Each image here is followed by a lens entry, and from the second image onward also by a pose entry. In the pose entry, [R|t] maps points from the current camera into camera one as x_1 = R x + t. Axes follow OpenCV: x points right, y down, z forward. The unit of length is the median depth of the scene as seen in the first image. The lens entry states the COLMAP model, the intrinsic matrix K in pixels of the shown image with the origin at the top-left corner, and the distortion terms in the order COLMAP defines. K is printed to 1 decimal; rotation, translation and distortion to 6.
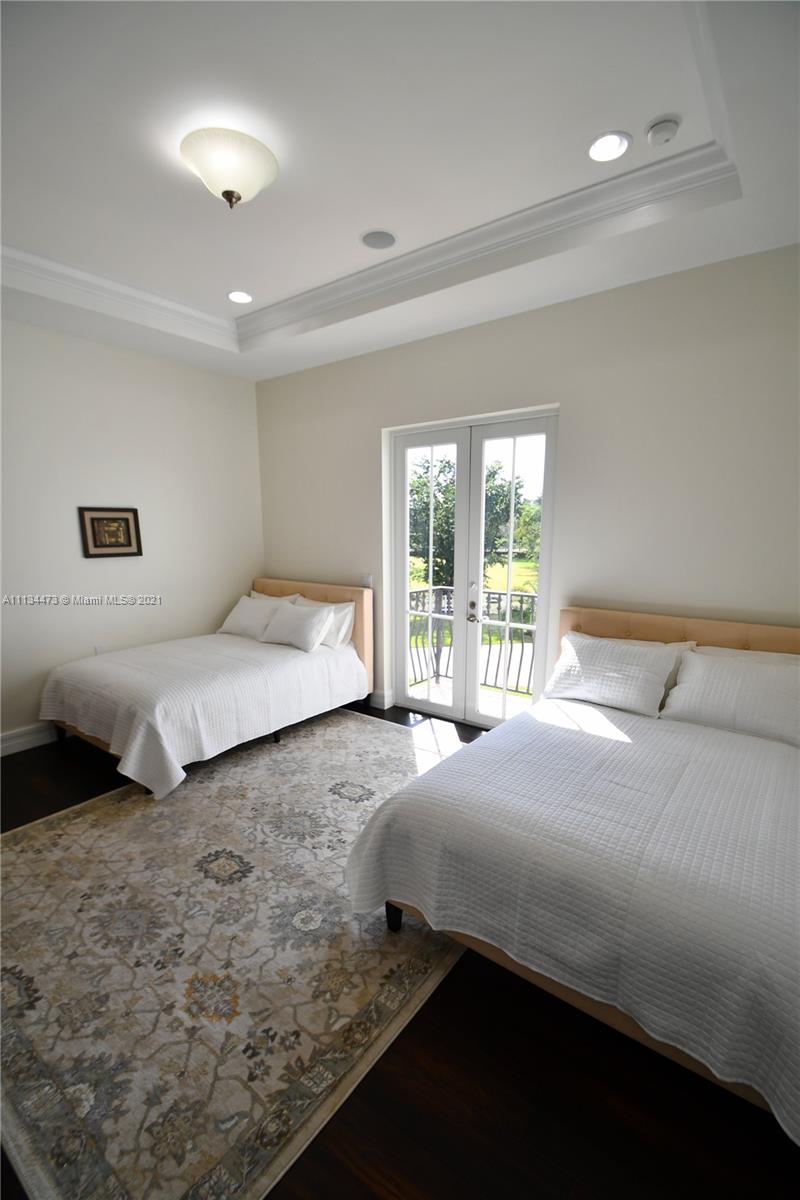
lens RADIAL K [[523.8, 0, 393.6], [0, 523.8, 642.3], [0, 0, 1]] dist [0.004942, -0.011925]
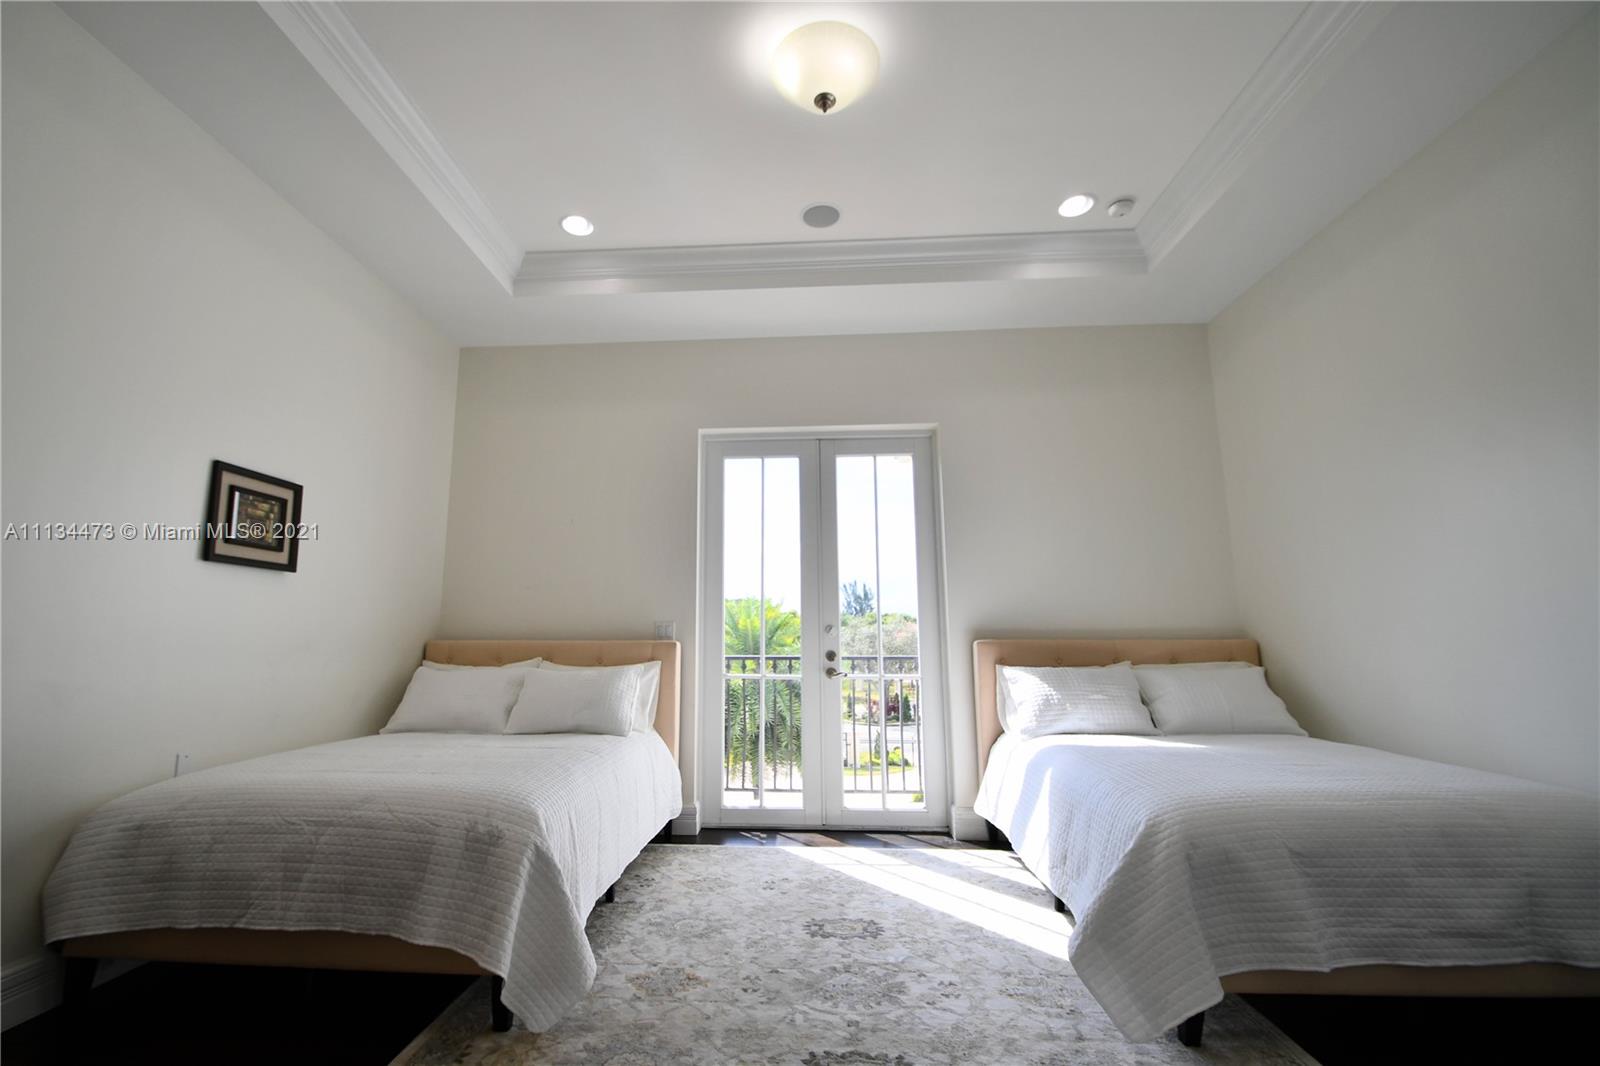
lens RADIAL K [[698.4, 0, 792.2], [0, 698.4, 538.1], [0, 0, 1]] dist [0.004942, -0.011925]
pose [[0.830876, 0.078668, 0.550870, -0.501595], [0.122051, 0.940087, -0.318339, 0.090759], [-0.542908, 0.331734, 0.771494, 0.211041]]
